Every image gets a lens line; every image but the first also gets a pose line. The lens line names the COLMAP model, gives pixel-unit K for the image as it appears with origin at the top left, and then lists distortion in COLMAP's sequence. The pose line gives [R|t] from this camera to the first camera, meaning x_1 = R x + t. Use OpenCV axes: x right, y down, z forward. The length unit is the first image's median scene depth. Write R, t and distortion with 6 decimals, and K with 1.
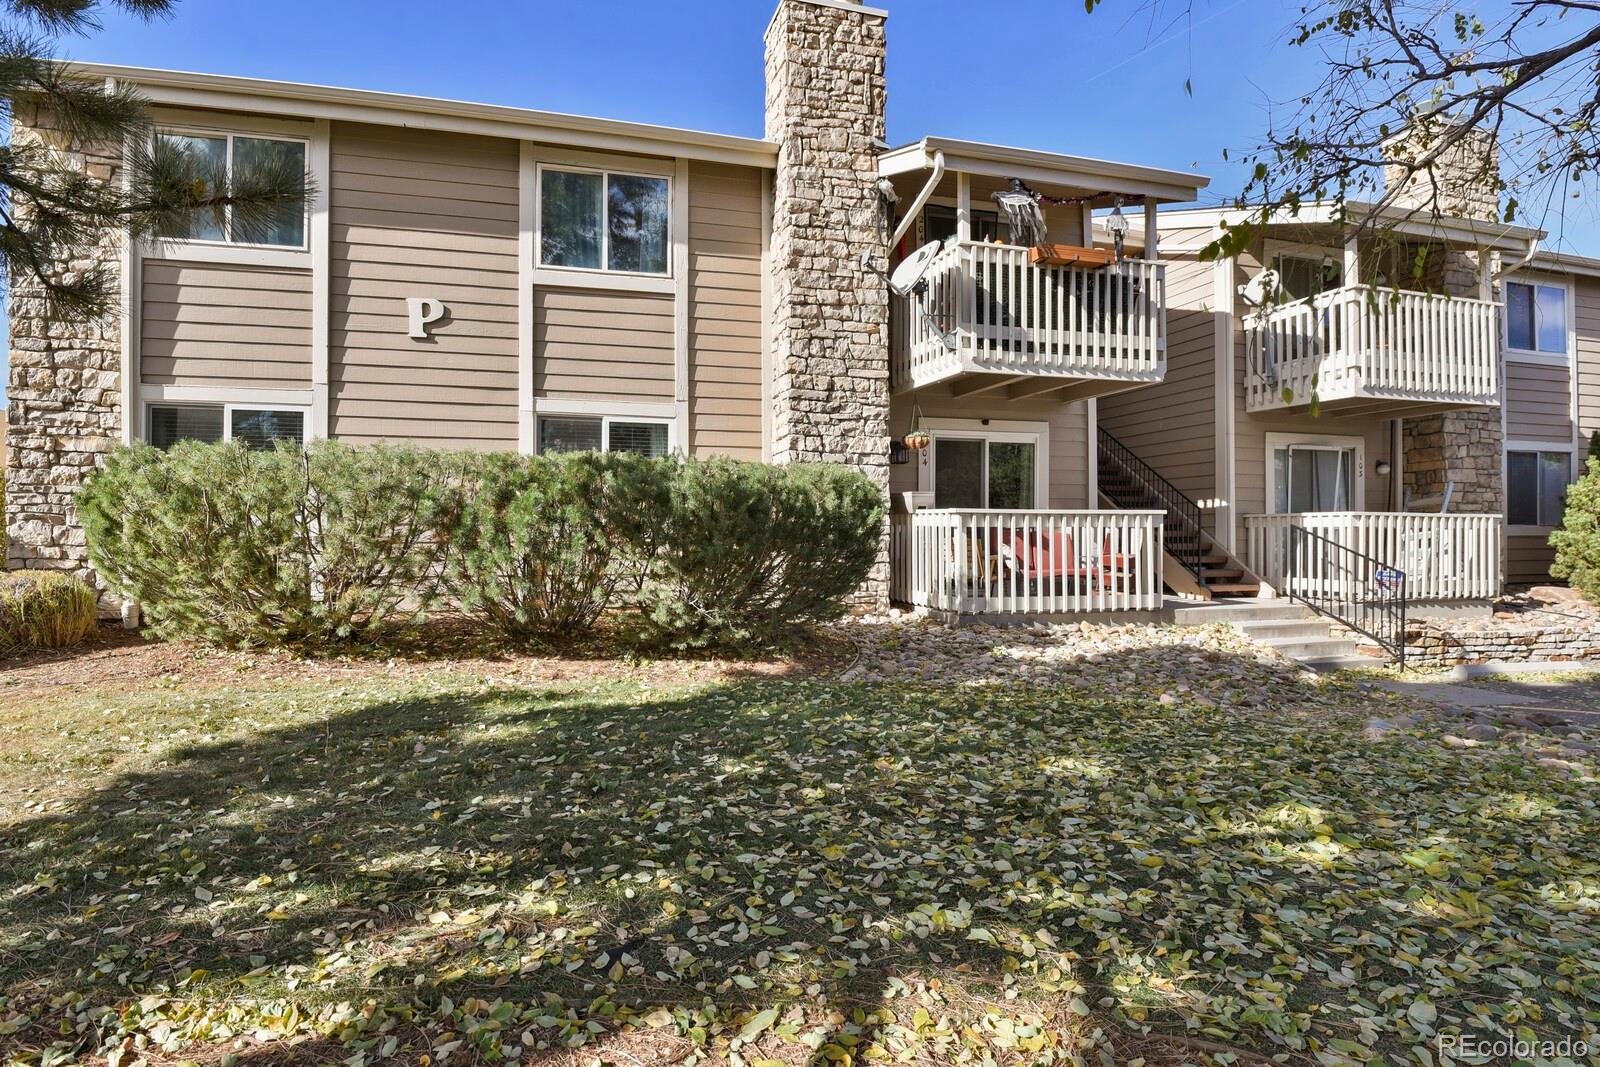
lens RADIAL K [[772.8, 0, 703.9], [0, 772.8, 536.1], [0, 0, 1]] dist [-0.023666, -0.000293]
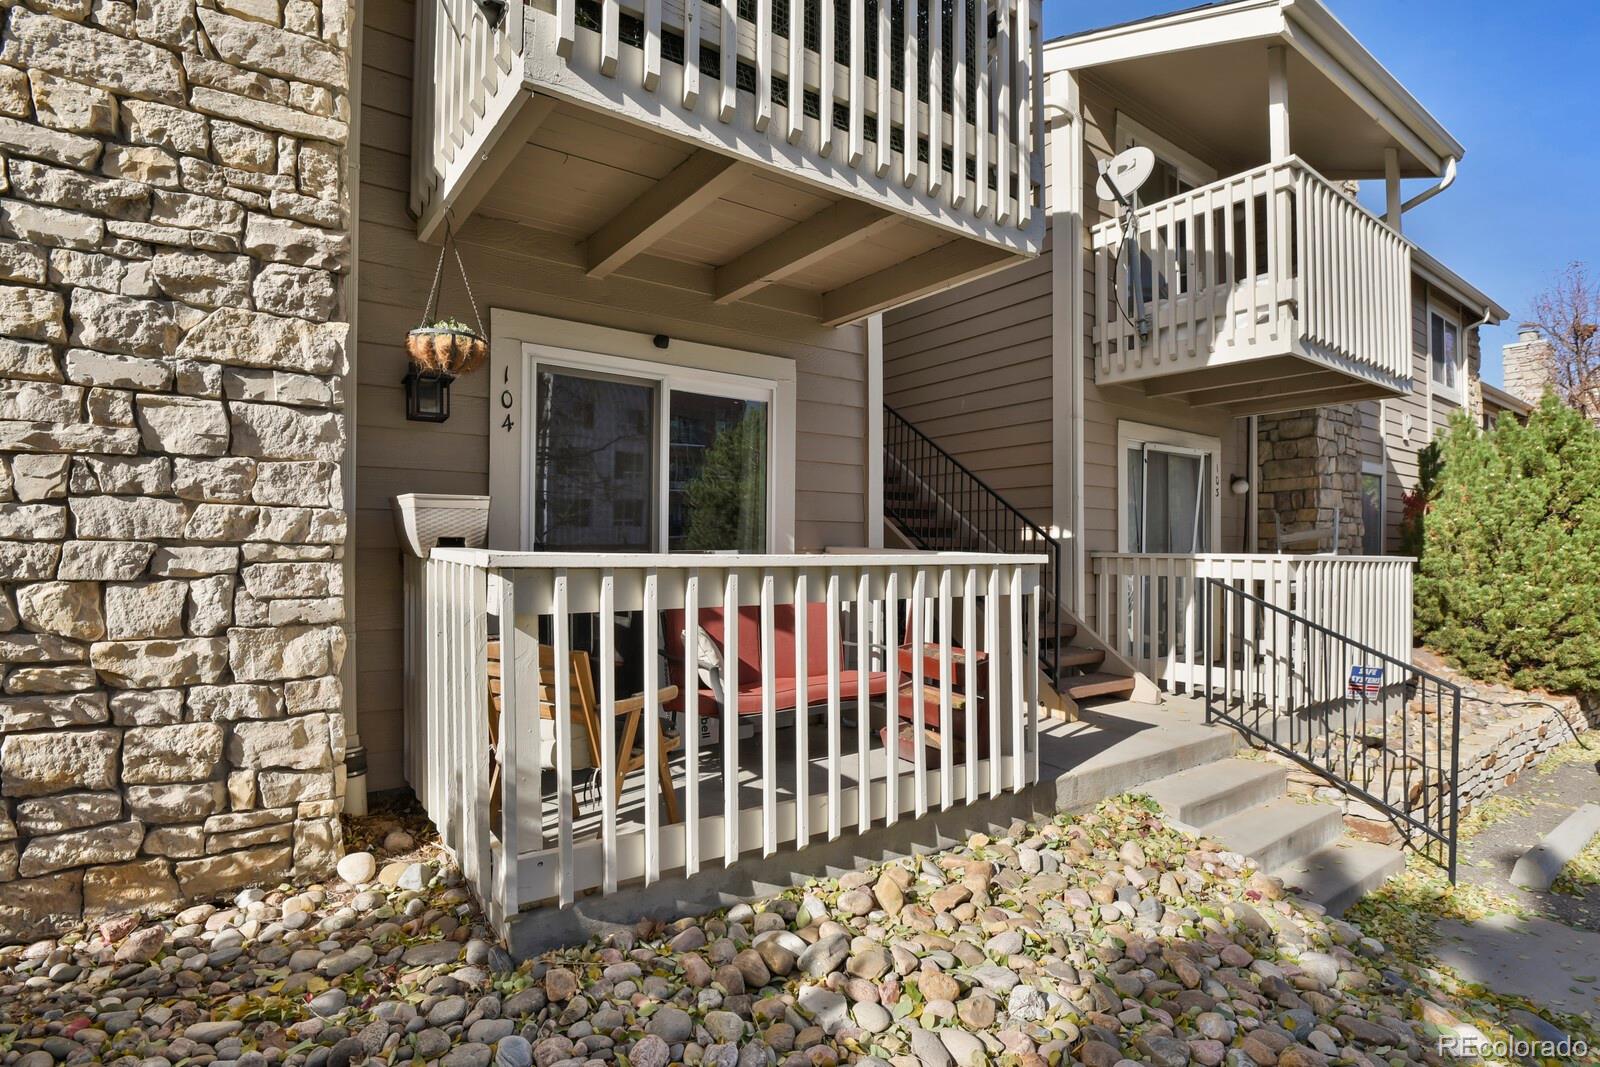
lens RADIAL K [[794.1, 0, 803.7], [0, 794.1, 538.8], [0, 0, 1]] dist [-0.027995, -0.001893]
pose [[0.908304, 0.009921, 0.418193, 0.279103], [-0.003026, 0.999848, -0.017147, -0.032695], [-0.418300, 0.014310, 0.908196, 0.620450]]
